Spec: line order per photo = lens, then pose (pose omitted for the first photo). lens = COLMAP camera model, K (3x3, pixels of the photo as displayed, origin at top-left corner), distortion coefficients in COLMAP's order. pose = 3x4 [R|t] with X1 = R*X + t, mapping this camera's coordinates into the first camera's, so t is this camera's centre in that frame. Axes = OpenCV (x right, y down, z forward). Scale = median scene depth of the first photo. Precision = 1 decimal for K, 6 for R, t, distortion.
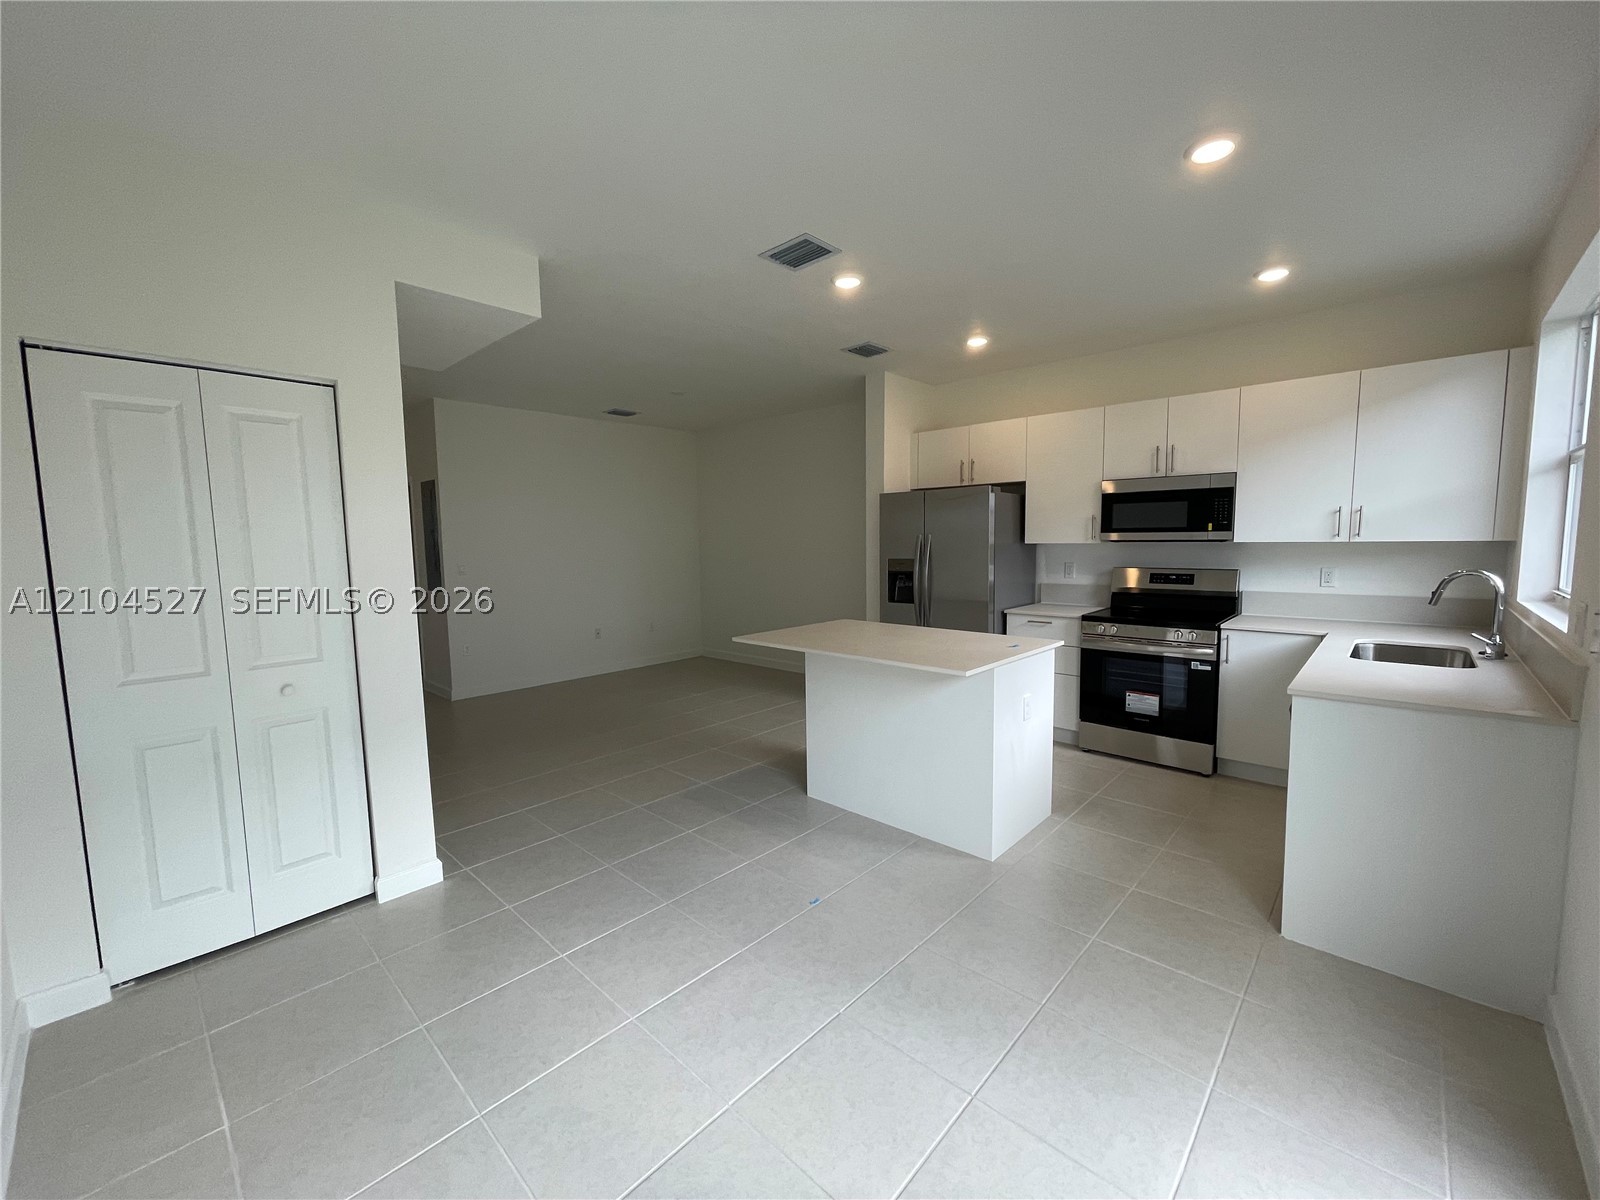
lens RADIAL K [[646.3, 0, 796.0], [0, 646.3, 599.2], [0, 0, 1]] dist [-0.004178, 0.002033]
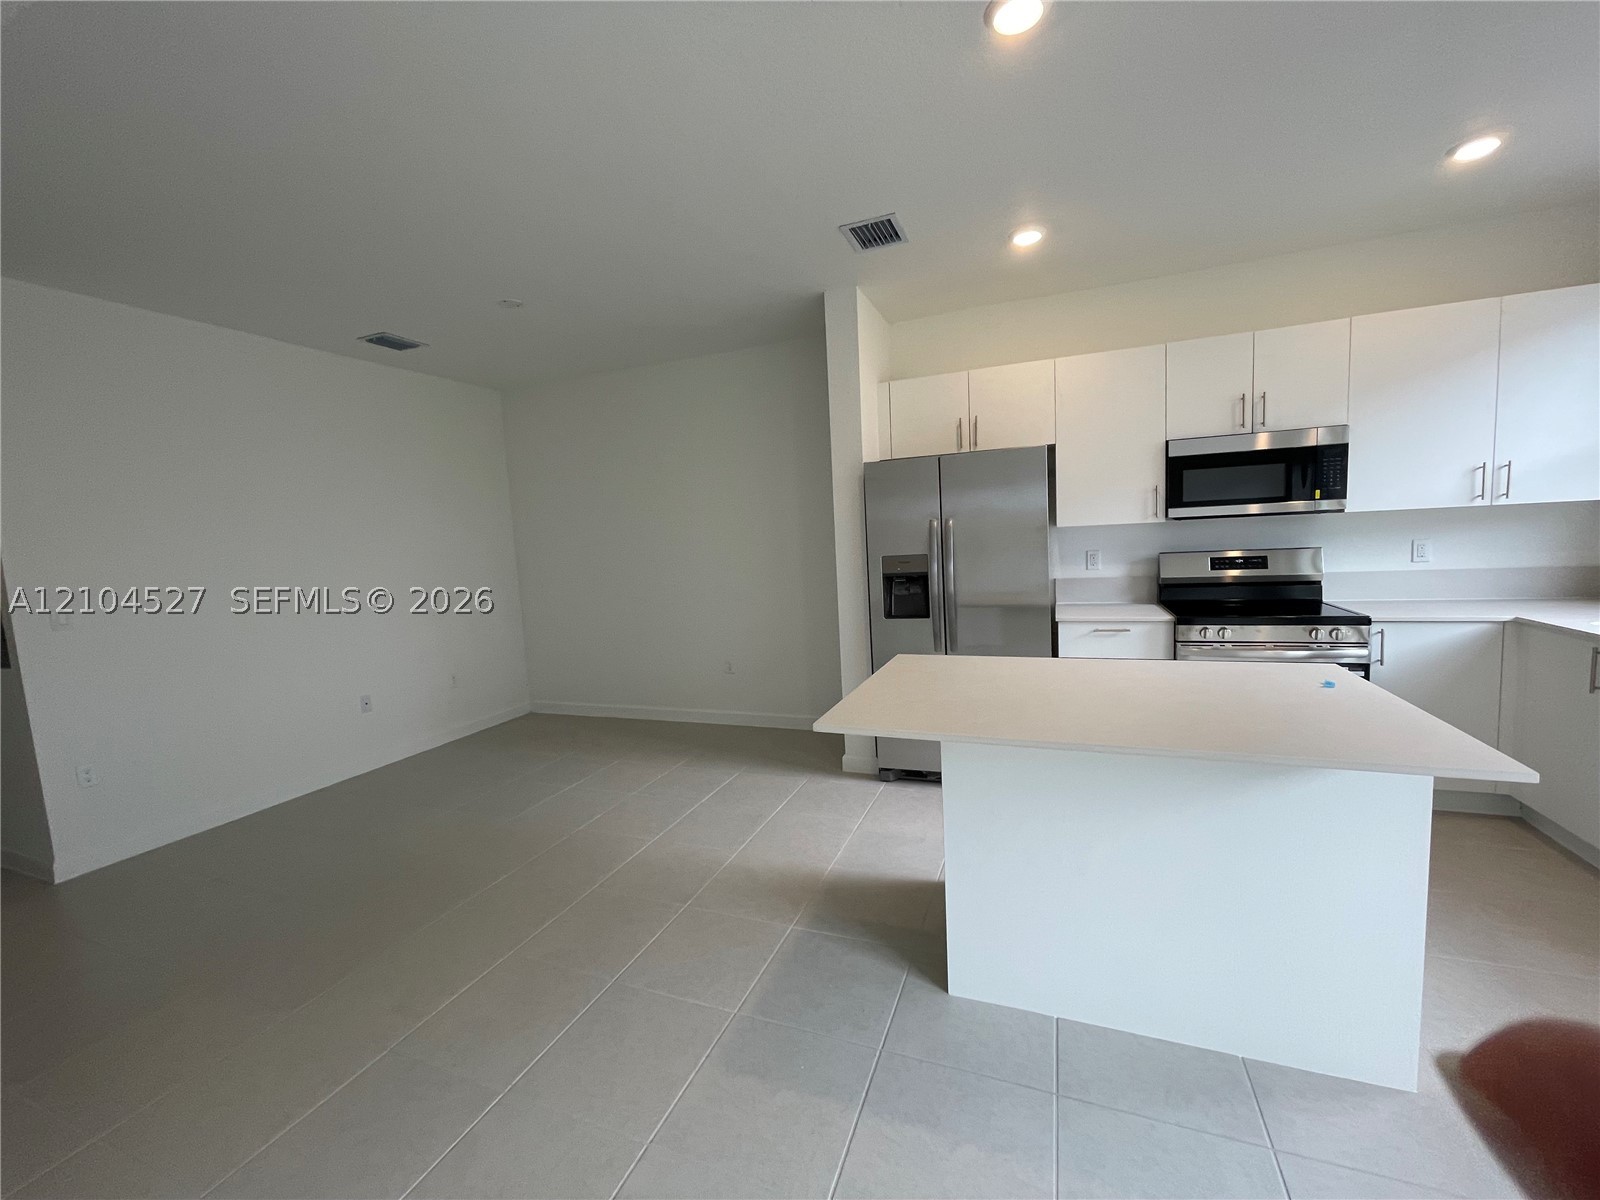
lens RADIAL K [[646.3, 0, 797.7], [0, 646.3, 599.4], [0, 0, 1]] dist [-0.004178, 0.002033]
pose [[0.929724, -0.069910, 0.361561, -0.244476], [0.073170, 0.997308, 0.004684, -0.032746], [-0.360915, 0.022101, 0.932337, 0.480795]]
